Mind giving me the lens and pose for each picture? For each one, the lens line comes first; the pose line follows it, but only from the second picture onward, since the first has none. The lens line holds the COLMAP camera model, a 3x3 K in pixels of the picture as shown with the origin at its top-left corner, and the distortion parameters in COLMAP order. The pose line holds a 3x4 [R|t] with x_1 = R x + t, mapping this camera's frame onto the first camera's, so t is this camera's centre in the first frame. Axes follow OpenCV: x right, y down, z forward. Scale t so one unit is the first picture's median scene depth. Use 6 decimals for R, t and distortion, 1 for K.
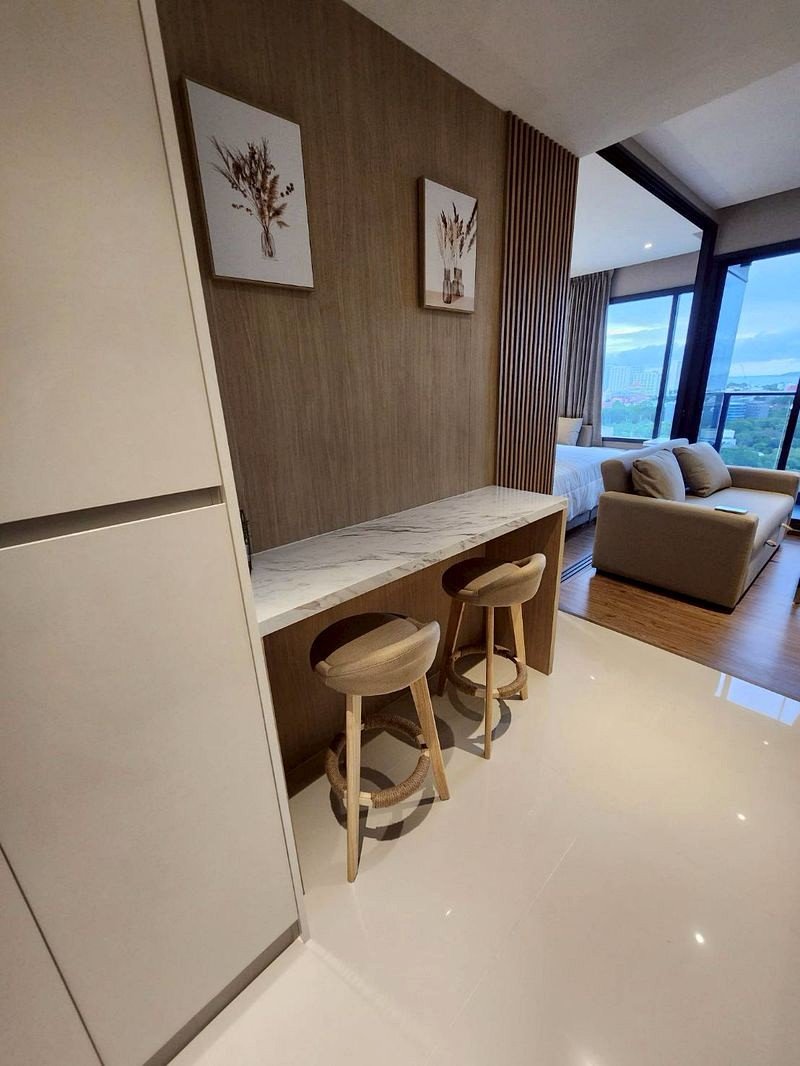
lens RADIAL K [[423.7, 0, 400.8], [0, 423.7, 529.9], [0, 0, 1]] dist [-0.000412, -0.000767]
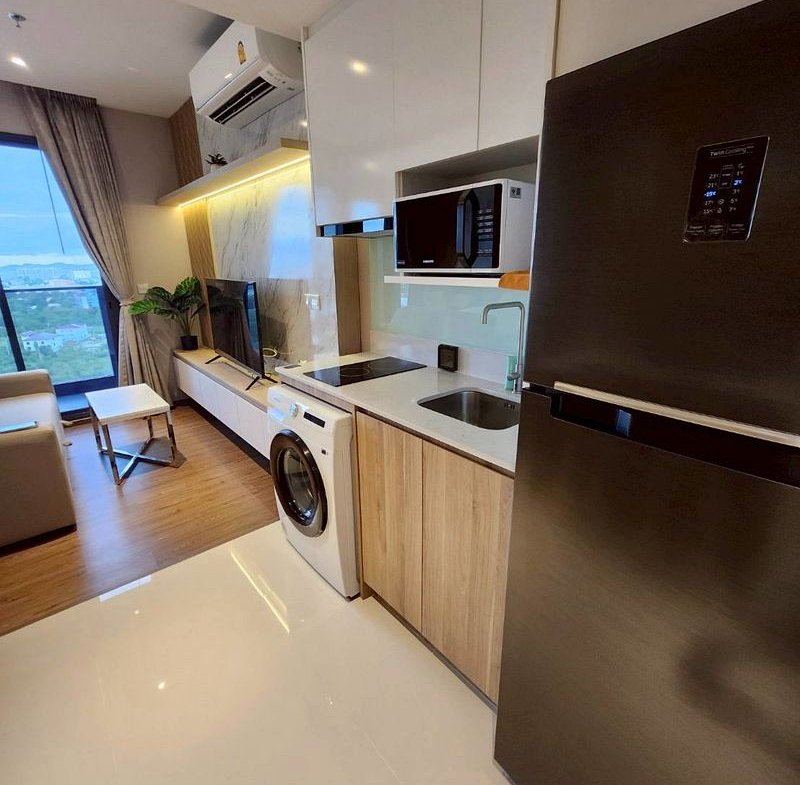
lens RADIAL K [[423.7, 0, 407.0], [0, 423.7, 385.0], [0, 0, 1]] dist [-0.000361, -0.000798]
pose [[0.031679, -0.244889, 0.969033, -0.000964], [0.329857, 0.917762, 0.221148, -0.016484], [-0.943499, 0.312636, 0.109853, 0.041451]]
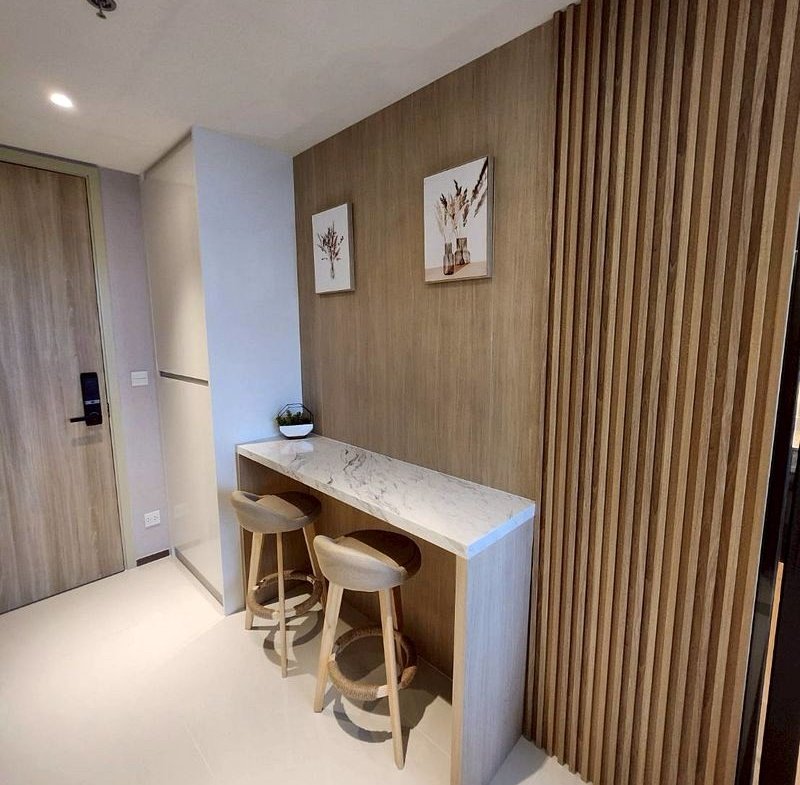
lens RADIAL K [[423.7, 0, 401.8], [0, 423.7, 386.0], [0, 0, 1]] dist [-0.000361, -0.000798]
pose [[0.044215, 0.168099, -0.984778, 1.126906], [-0.316179, 0.937426, 0.145820, -0.414252], [0.947669, 0.304919, 0.094597, 0.905202]]
